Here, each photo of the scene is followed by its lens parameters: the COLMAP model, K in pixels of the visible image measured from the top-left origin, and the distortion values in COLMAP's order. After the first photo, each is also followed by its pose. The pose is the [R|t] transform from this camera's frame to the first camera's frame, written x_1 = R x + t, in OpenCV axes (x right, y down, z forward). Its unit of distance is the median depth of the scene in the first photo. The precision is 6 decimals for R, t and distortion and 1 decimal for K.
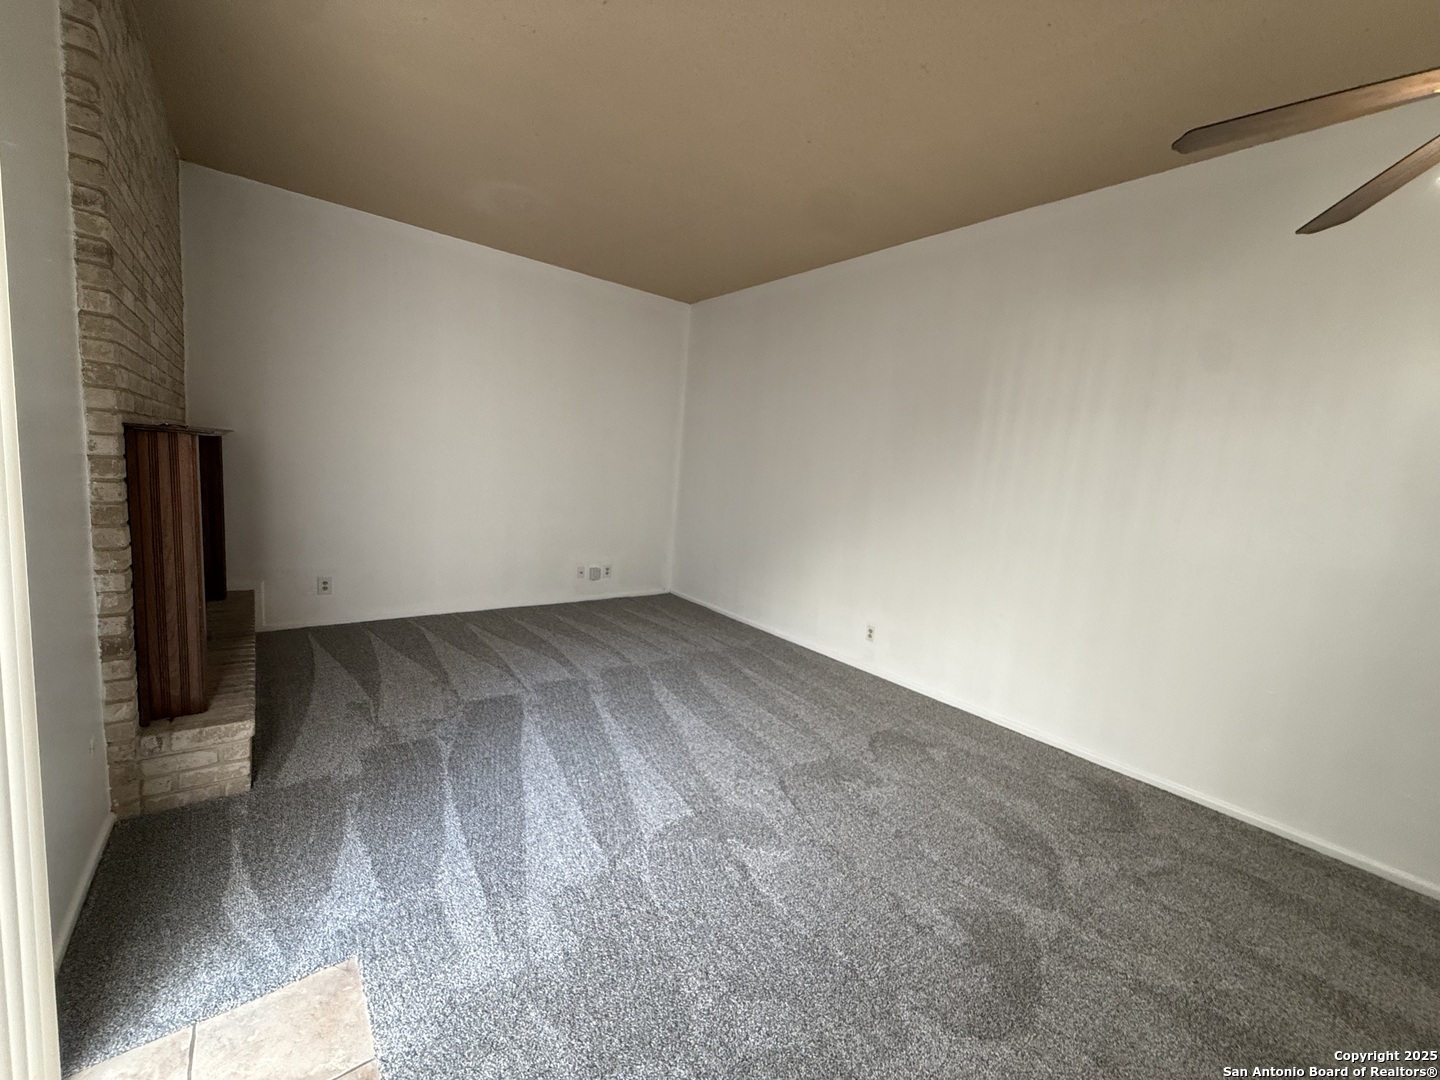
lens RADIAL K [[574.2, 0, 720.8], [0, 574.2, 545.7], [0, 0, 1]] dist [-0.001097, 0.000204]
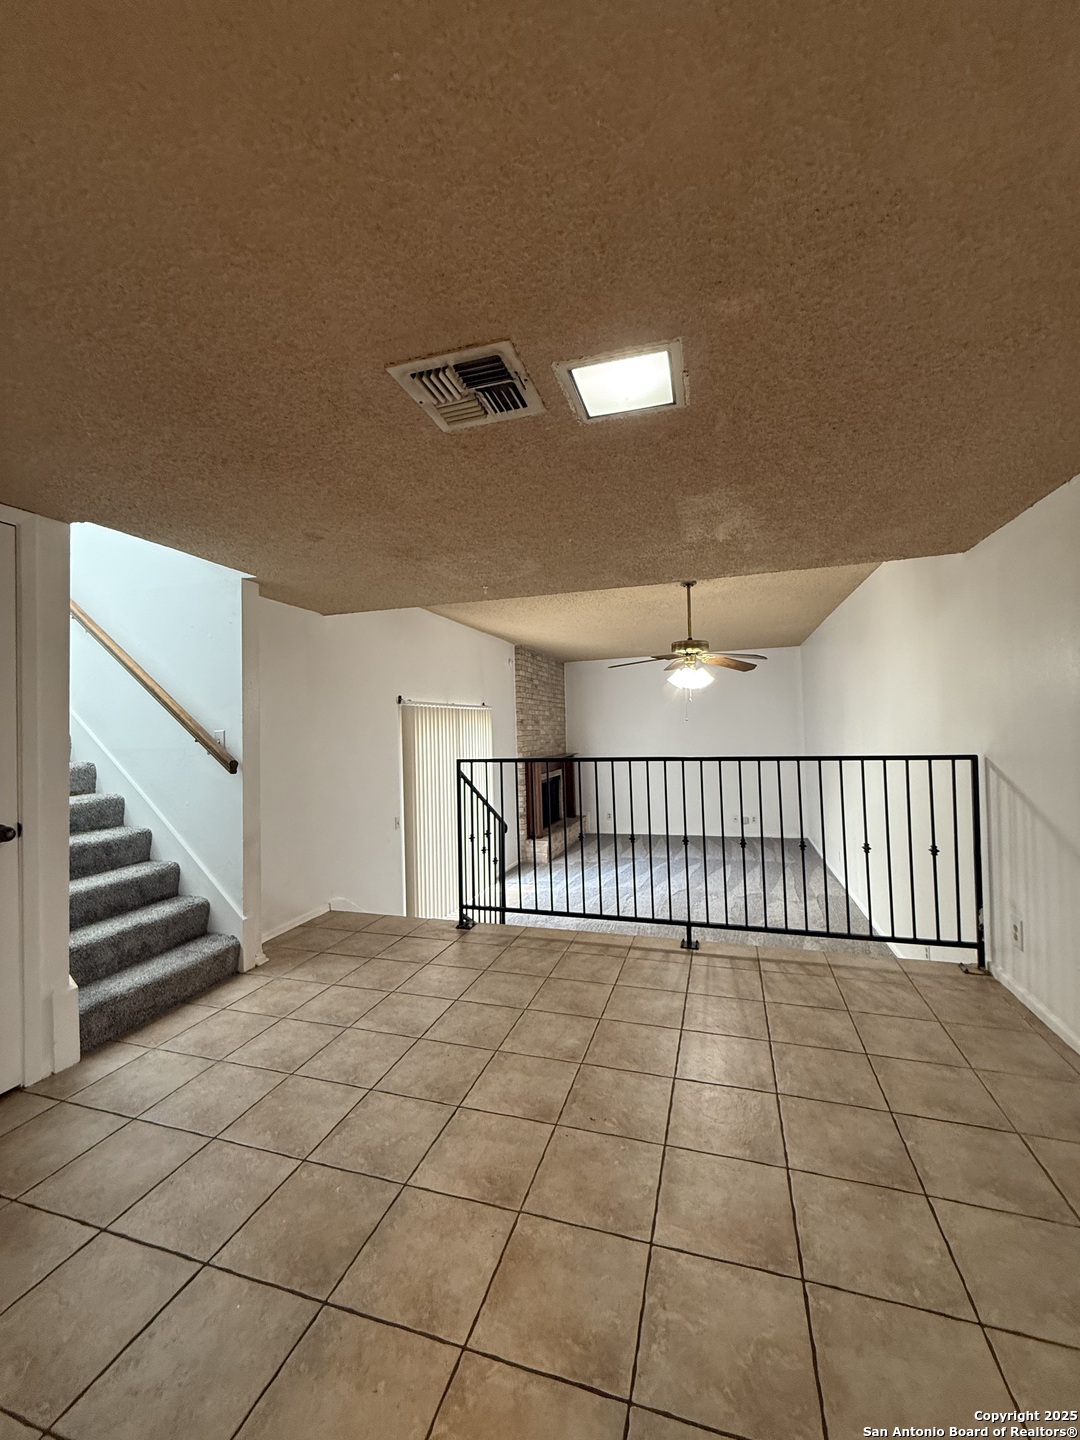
lens RADIAL K [[574.2, 0, 541.1], [0, 574.2, 712.7], [0, 0, 1]] dist [-0.001097, 0.000204]
pose [[0.556348, -0.125684, -0.821390, 2.105061], [-0.037283, 0.983724, -0.175776, 0.148933], [0.830113, 0.128417, 0.542607, -1.015819]]
